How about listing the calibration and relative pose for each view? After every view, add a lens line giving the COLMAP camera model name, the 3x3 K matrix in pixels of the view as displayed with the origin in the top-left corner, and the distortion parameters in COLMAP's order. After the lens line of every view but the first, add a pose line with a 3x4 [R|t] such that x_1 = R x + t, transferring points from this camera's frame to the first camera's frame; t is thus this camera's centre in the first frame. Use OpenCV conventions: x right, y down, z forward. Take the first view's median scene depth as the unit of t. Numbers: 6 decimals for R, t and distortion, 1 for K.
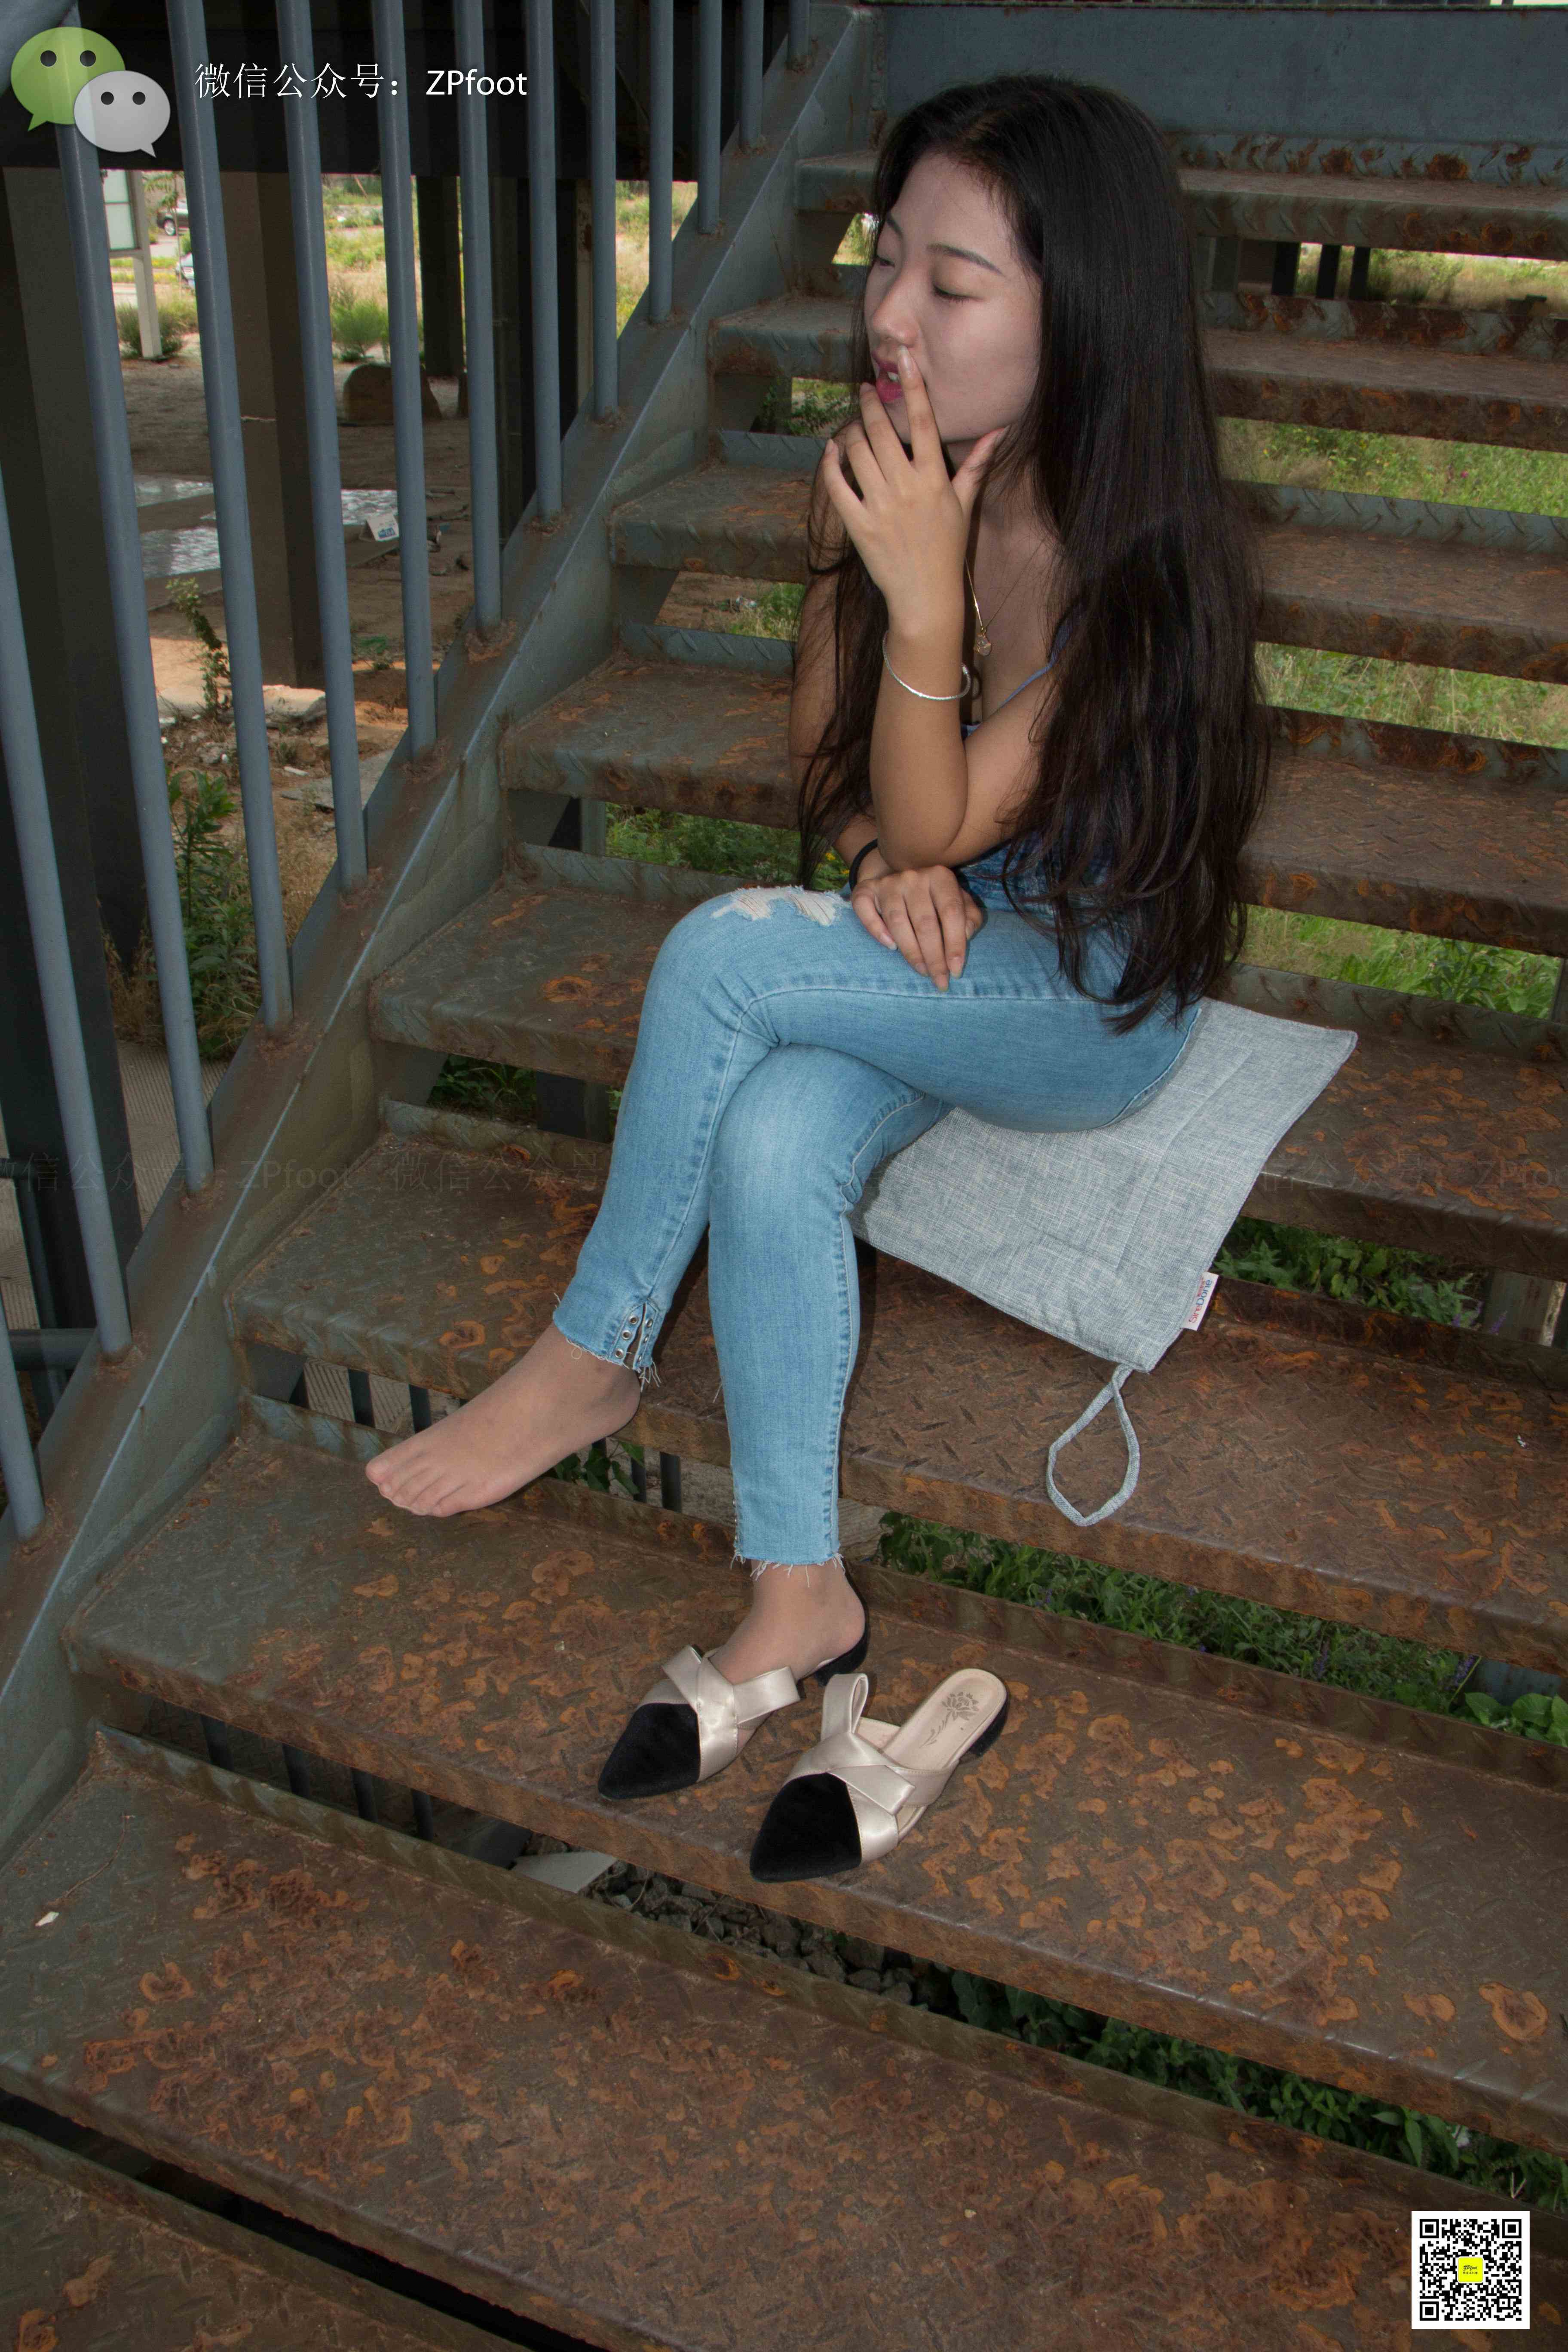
lens RADIAL K [[1954.8, 0, 788.6], [0, 1954.8, 1203.9], [0, 0, 1]] dist [-0.181625, 0.165713]
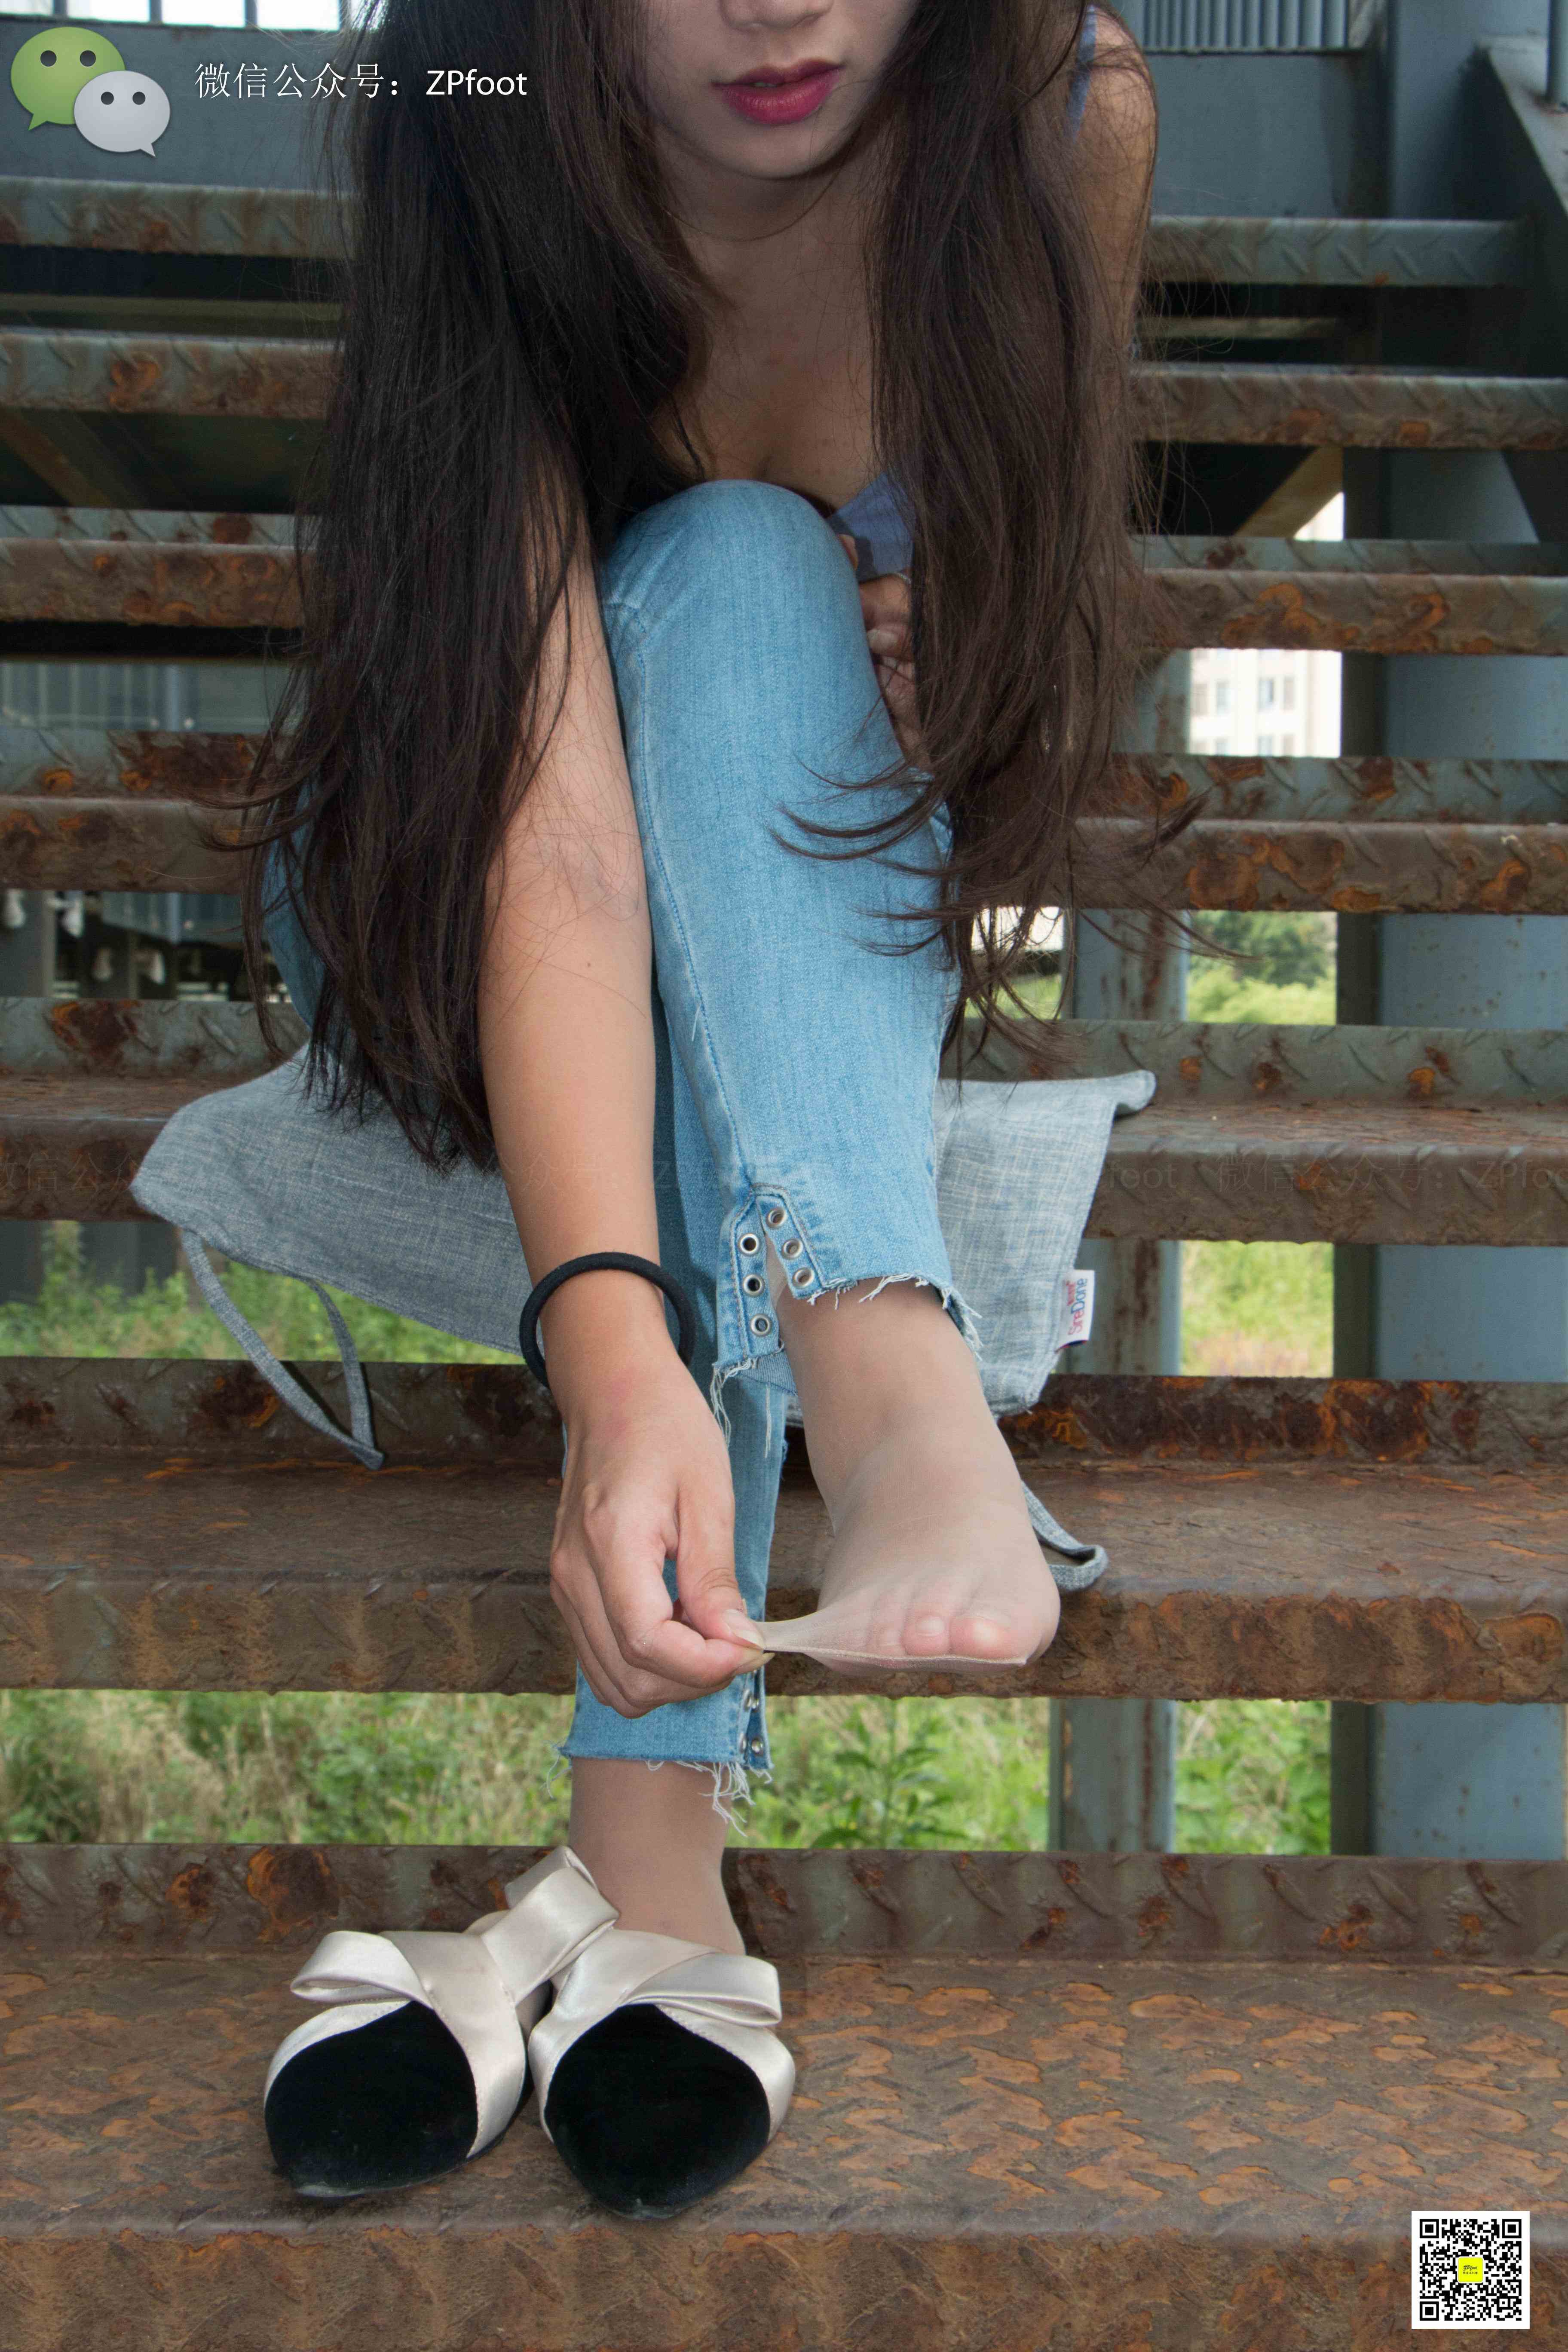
lens RADIAL K [[3432.0, 0, 791.8], [0, 3432.0, 1218.4], [0, 0, 1]] dist [0.022899, 0.397249]
pose [[0.920134, -0.032786, 0.390229, -0.281203], [0.204670, 0.889820, -0.407837, 0.441324], [-0.333862, 0.455133, 0.825463, 0.170116]]
